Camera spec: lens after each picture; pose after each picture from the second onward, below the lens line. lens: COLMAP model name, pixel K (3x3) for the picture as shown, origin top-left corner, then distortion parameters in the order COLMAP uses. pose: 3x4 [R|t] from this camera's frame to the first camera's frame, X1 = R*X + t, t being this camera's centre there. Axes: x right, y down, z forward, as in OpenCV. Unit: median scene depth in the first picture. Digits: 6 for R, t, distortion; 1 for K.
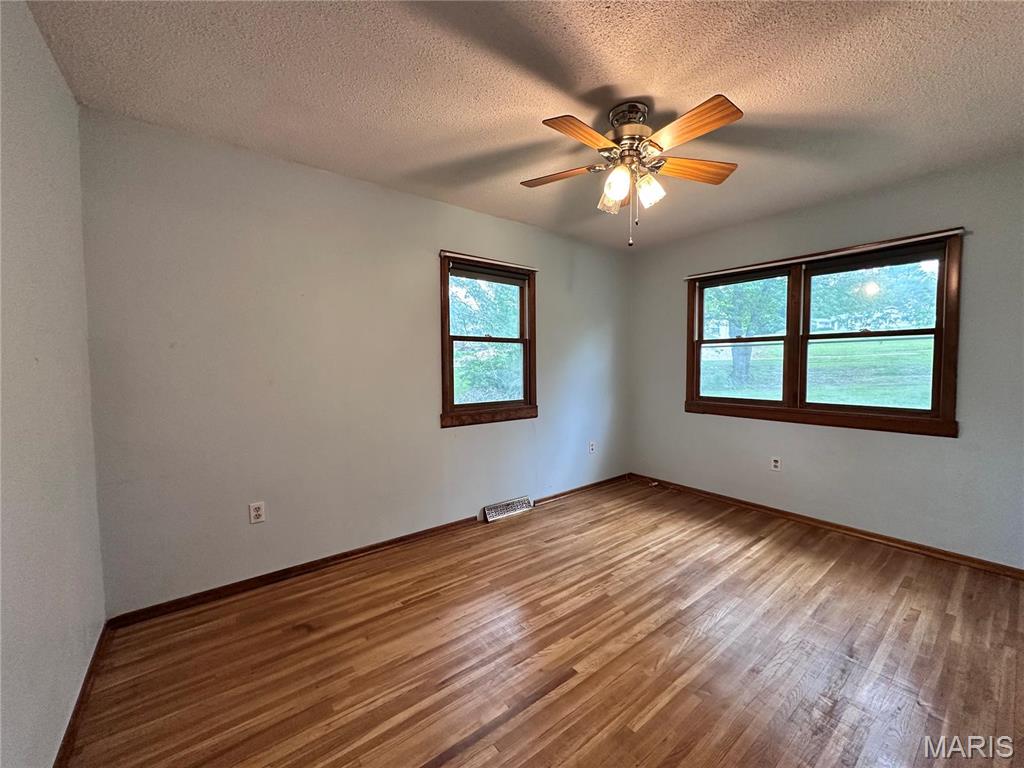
lens RADIAL K [[406.9, 0, 512.0], [0, 406.9, 384.0], [0, 0, 1]] dist [-0.001138, 0.000445]
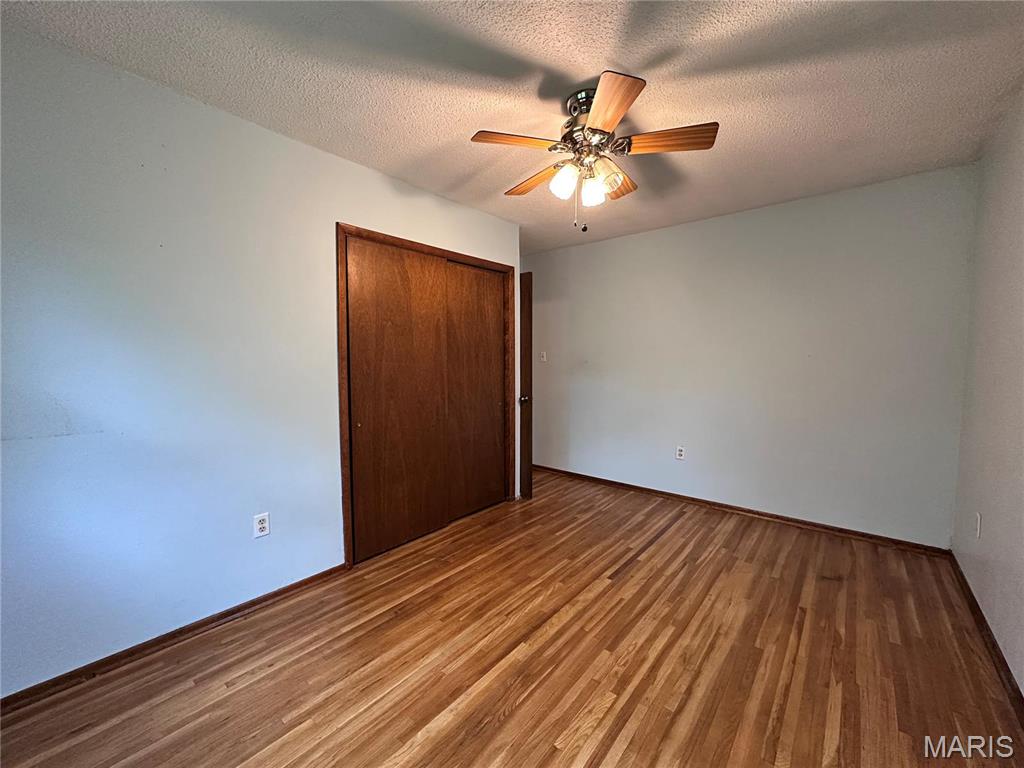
lens RADIAL K [[406.9, 0, 512.0], [0, 406.9, 384.0], [0, 0, 1]] dist [-0.001138, 0.000445]
pose [[-0.978202, 0.021261, -0.206566, 0.608305], [-0.001784, 0.993848, 0.110742, -0.095349], [0.207650, 0.108696, -0.972145, 1.781290]]
